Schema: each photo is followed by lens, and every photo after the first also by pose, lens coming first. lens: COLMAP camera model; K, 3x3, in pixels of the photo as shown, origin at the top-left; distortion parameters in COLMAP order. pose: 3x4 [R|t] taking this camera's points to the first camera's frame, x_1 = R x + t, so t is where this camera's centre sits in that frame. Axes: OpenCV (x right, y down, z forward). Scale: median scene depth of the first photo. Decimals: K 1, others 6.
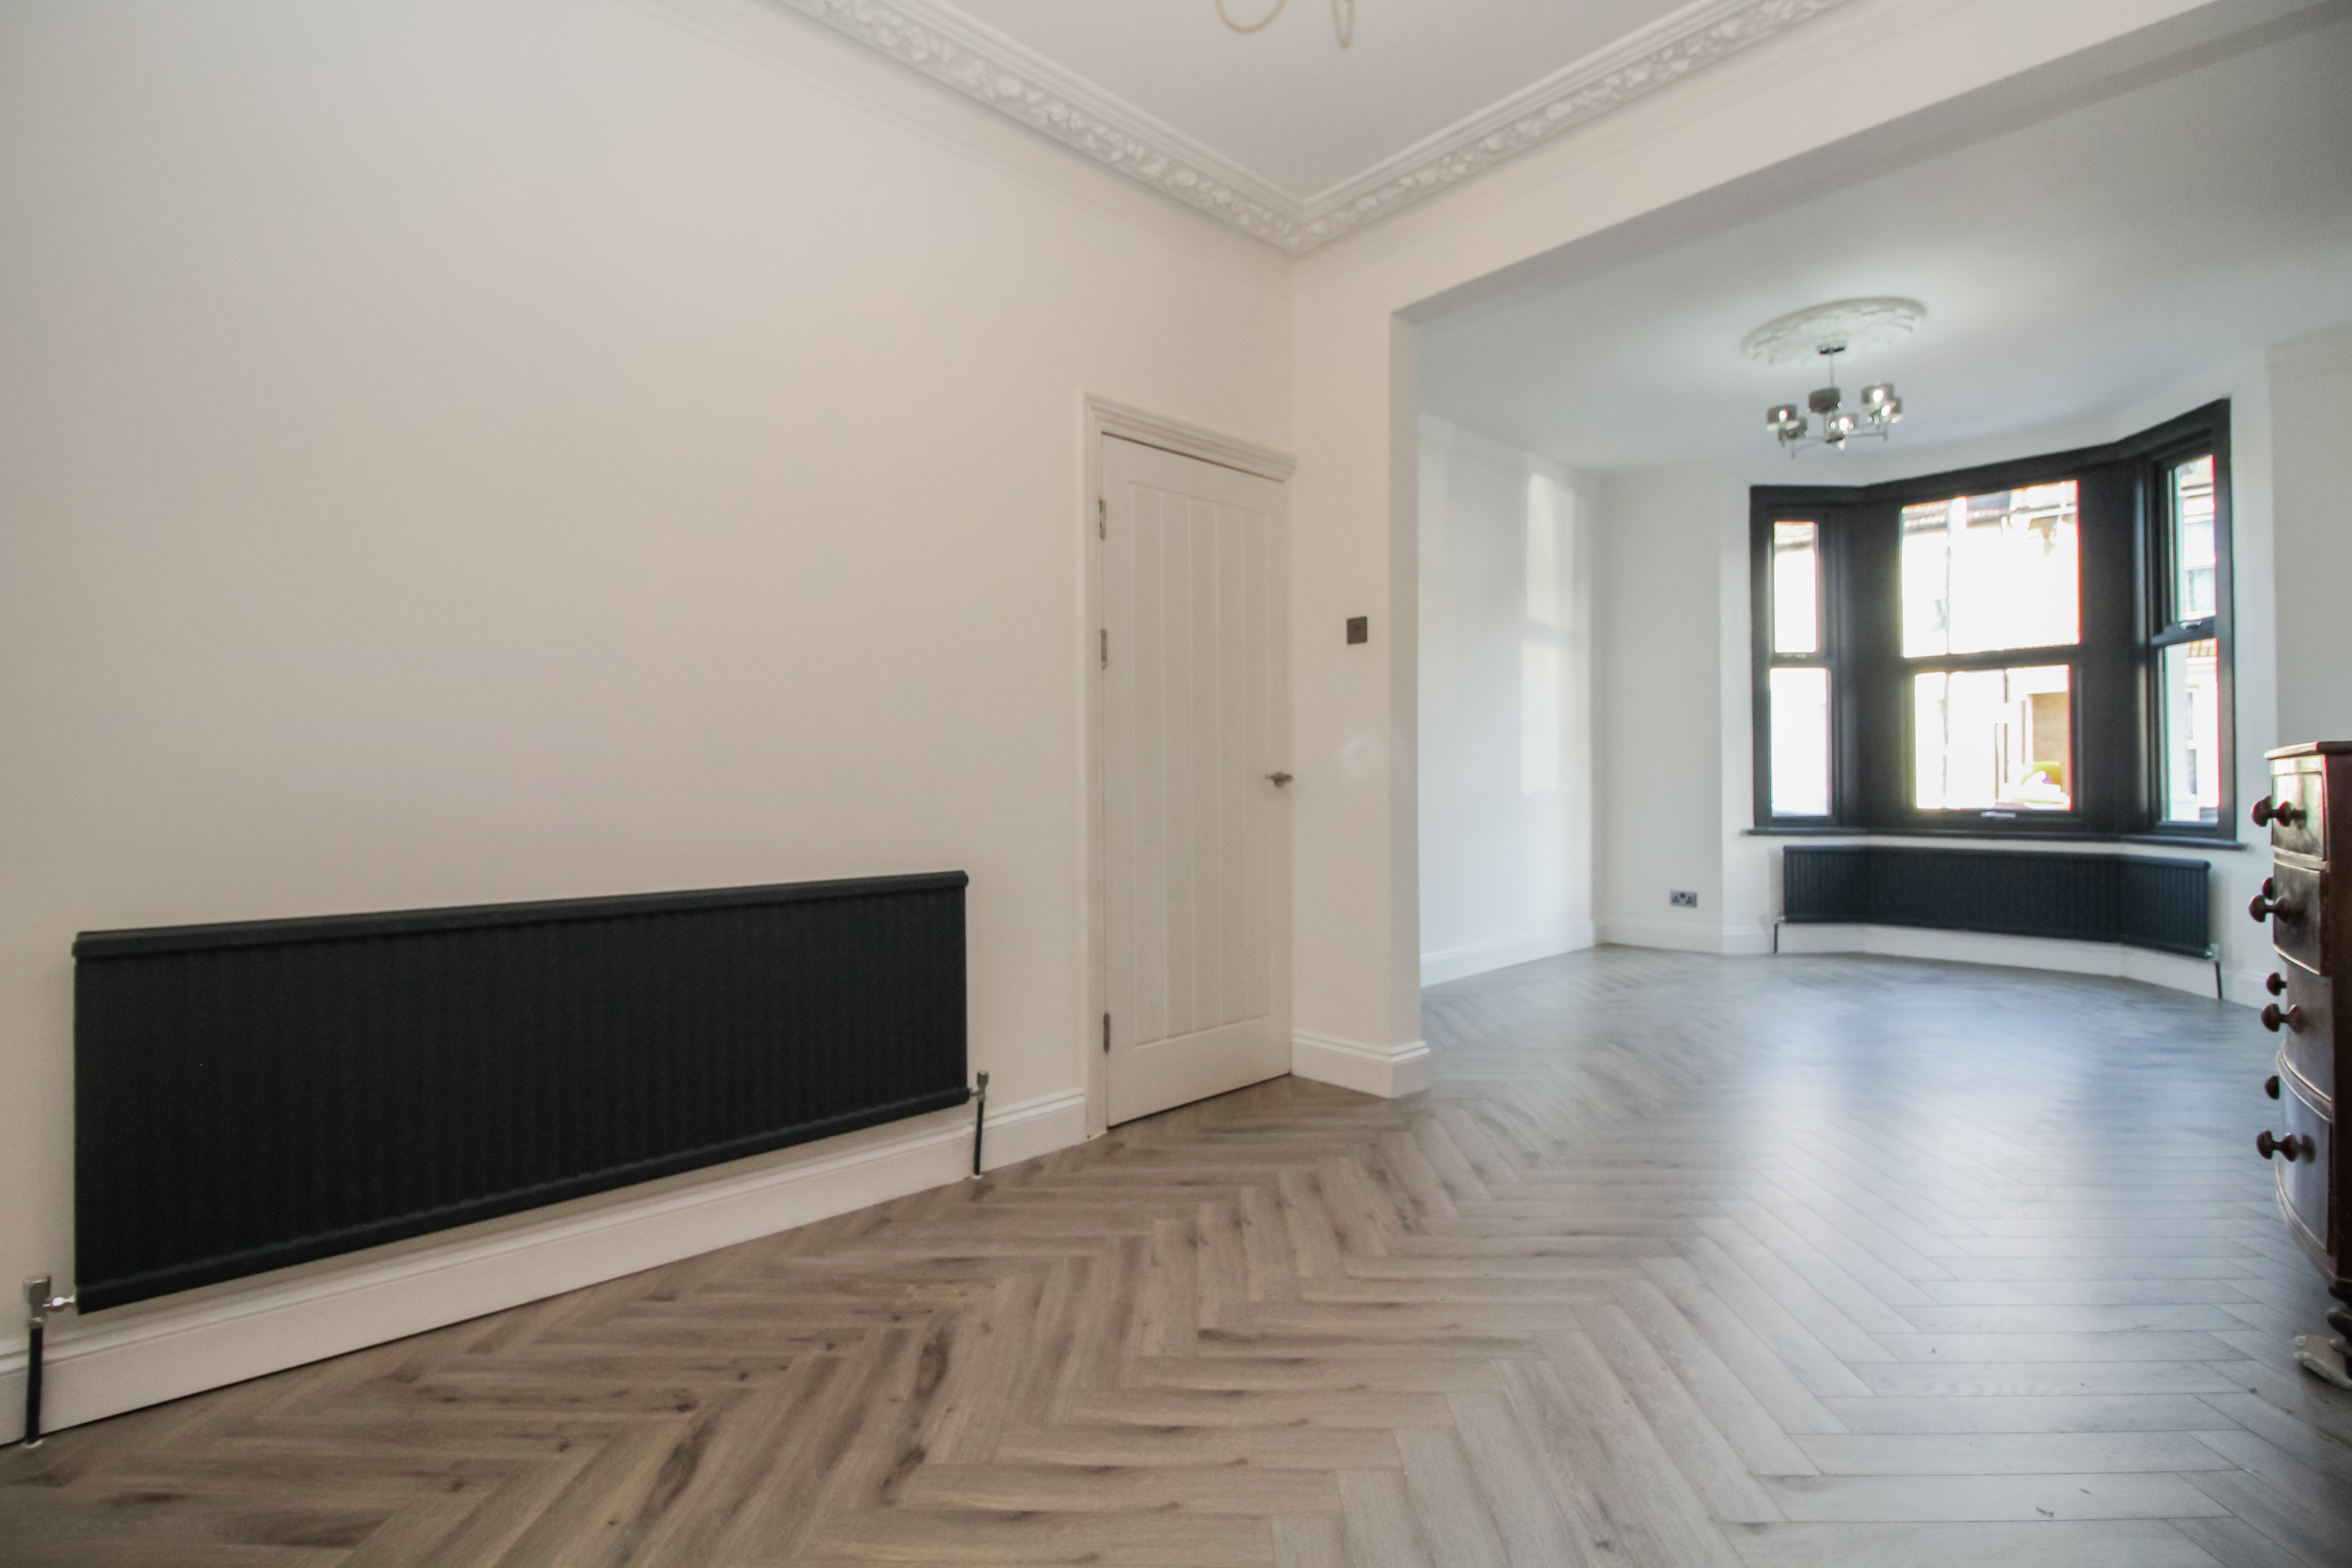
lens RADIAL K [[1081.6, 0, 1170.2], [0, 1081.6, 778.0], [0, 0, 1]] dist [-0.007914, -0.001268]
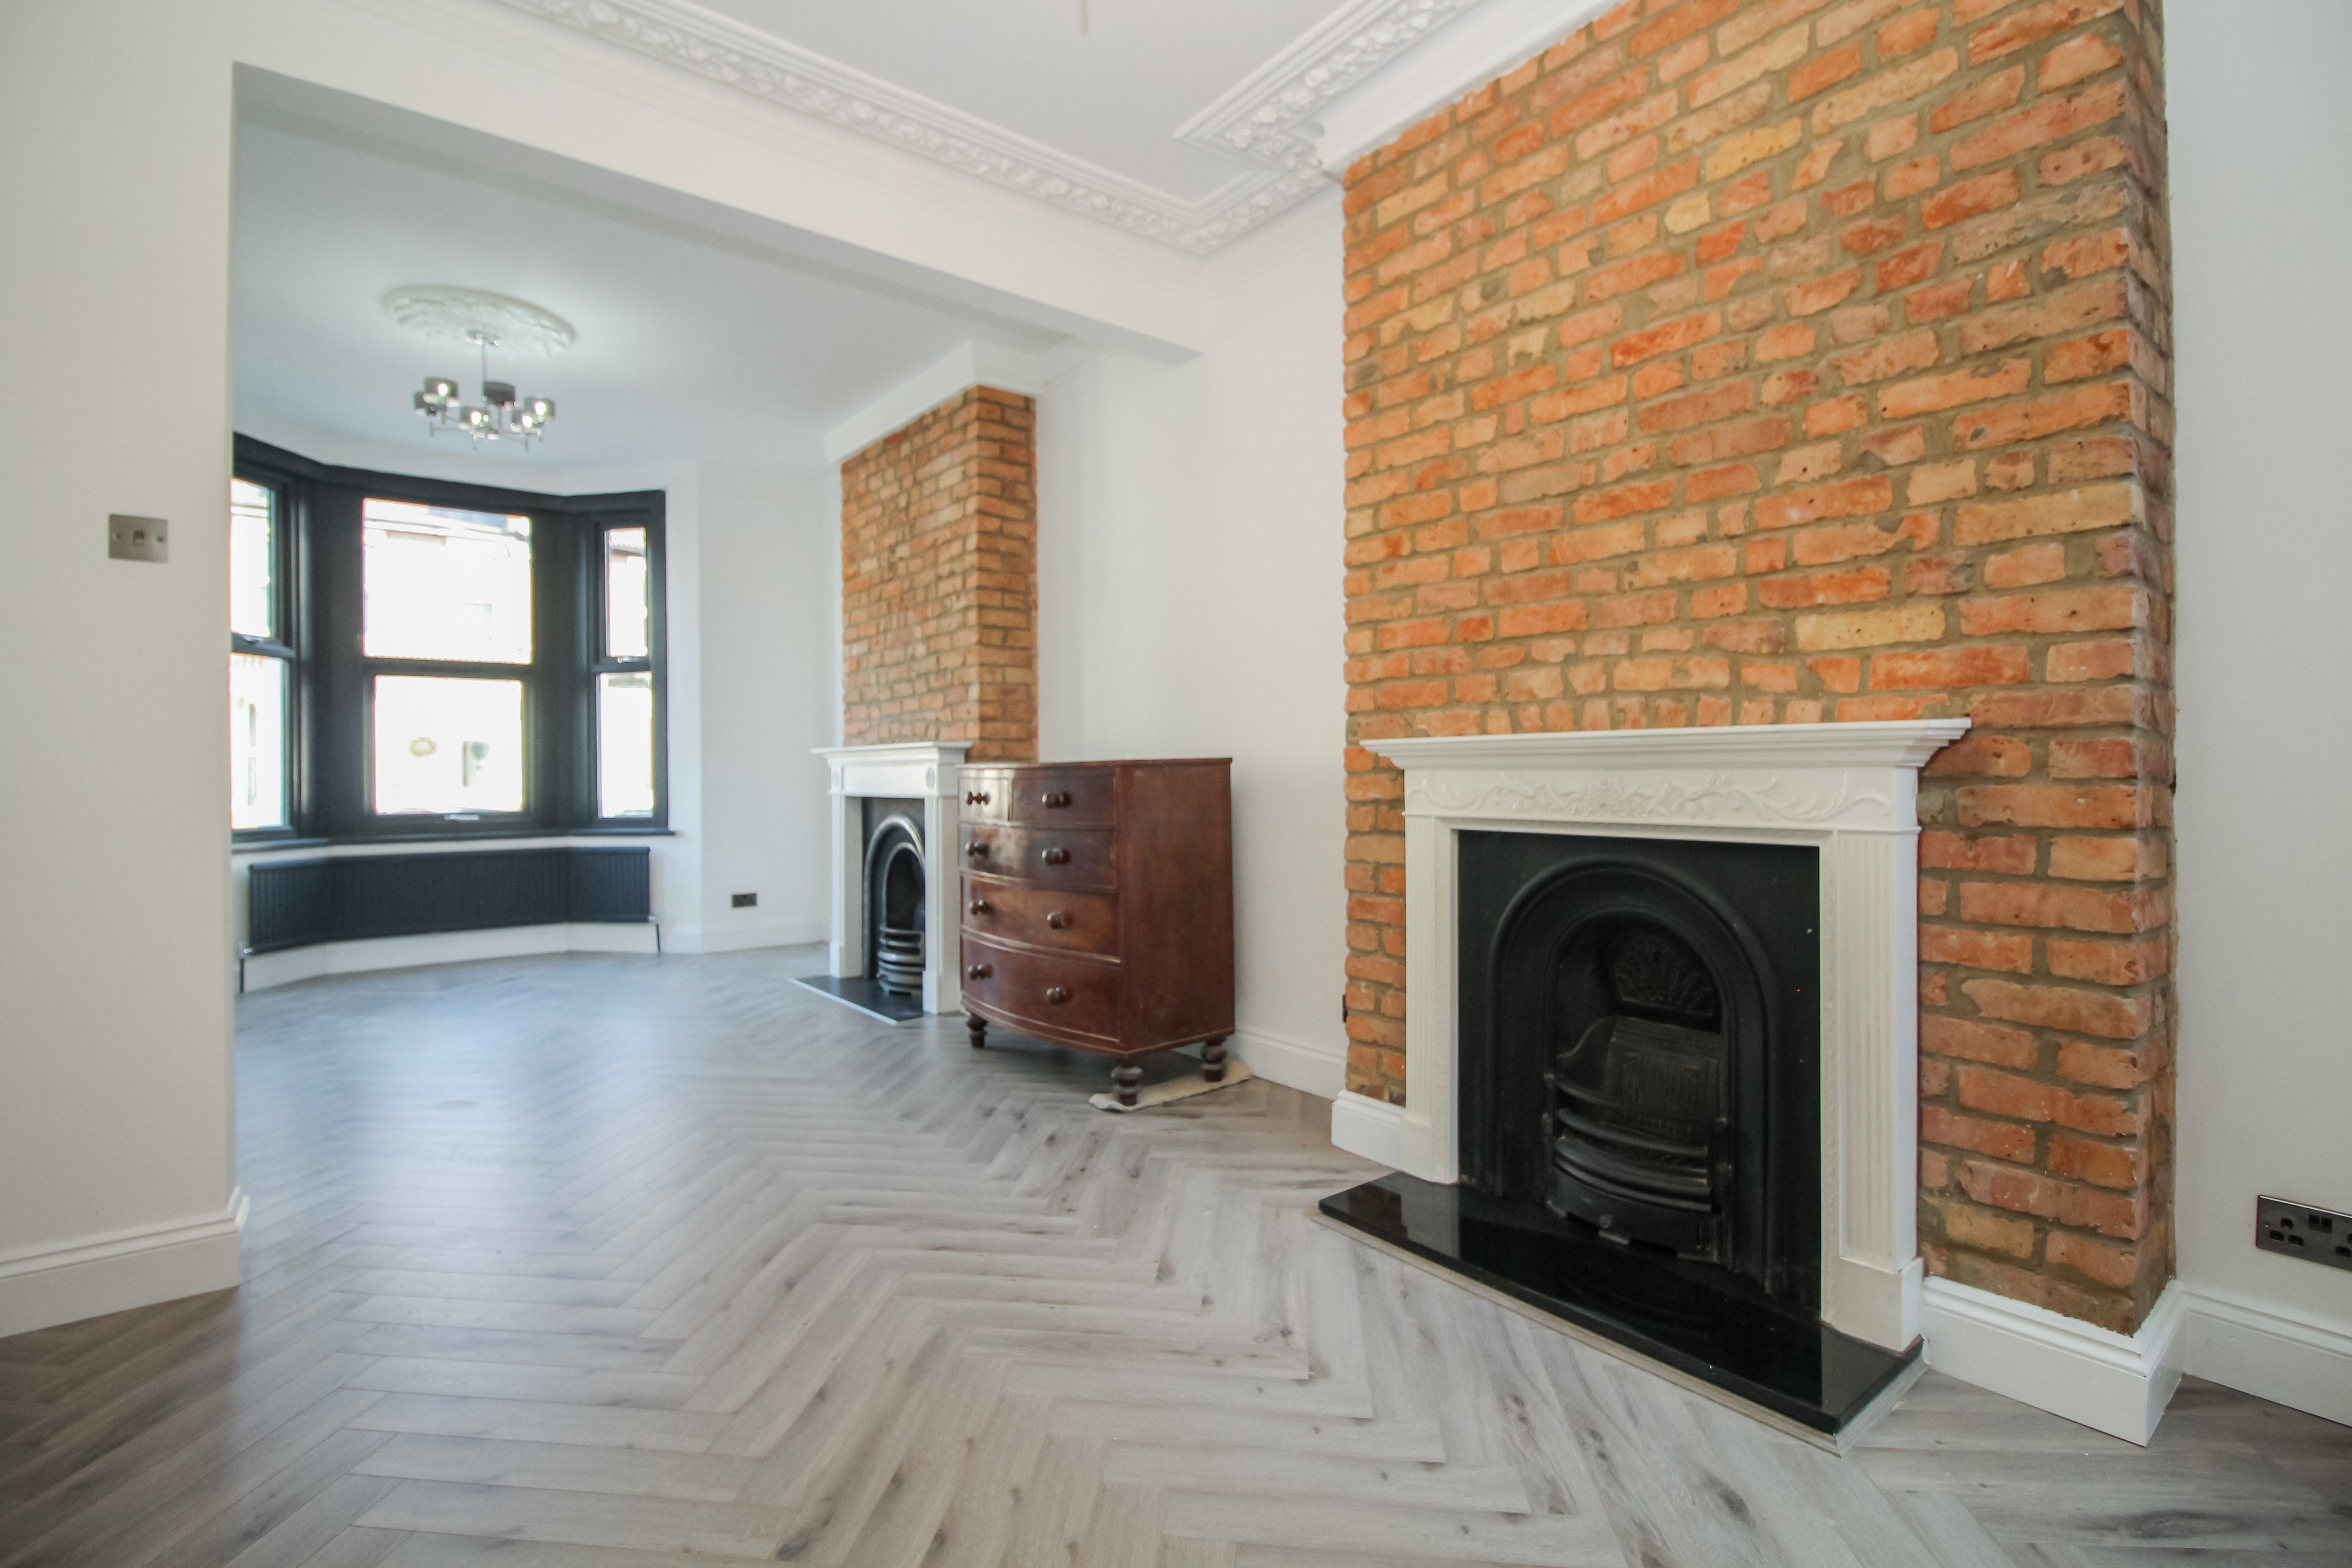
lens RADIAL K [[1081.6, 0, 1169.2], [0, 1081.6, 774.9], [0, 0, 1]] dist [-0.007914, -0.001268]
pose [[0.084163, 0.002116, 0.996450, -0.242473], [0.006060, 0.999978, -0.002635, -0.000317], [-0.996434, 0.006260, 0.084148, 0.249875]]
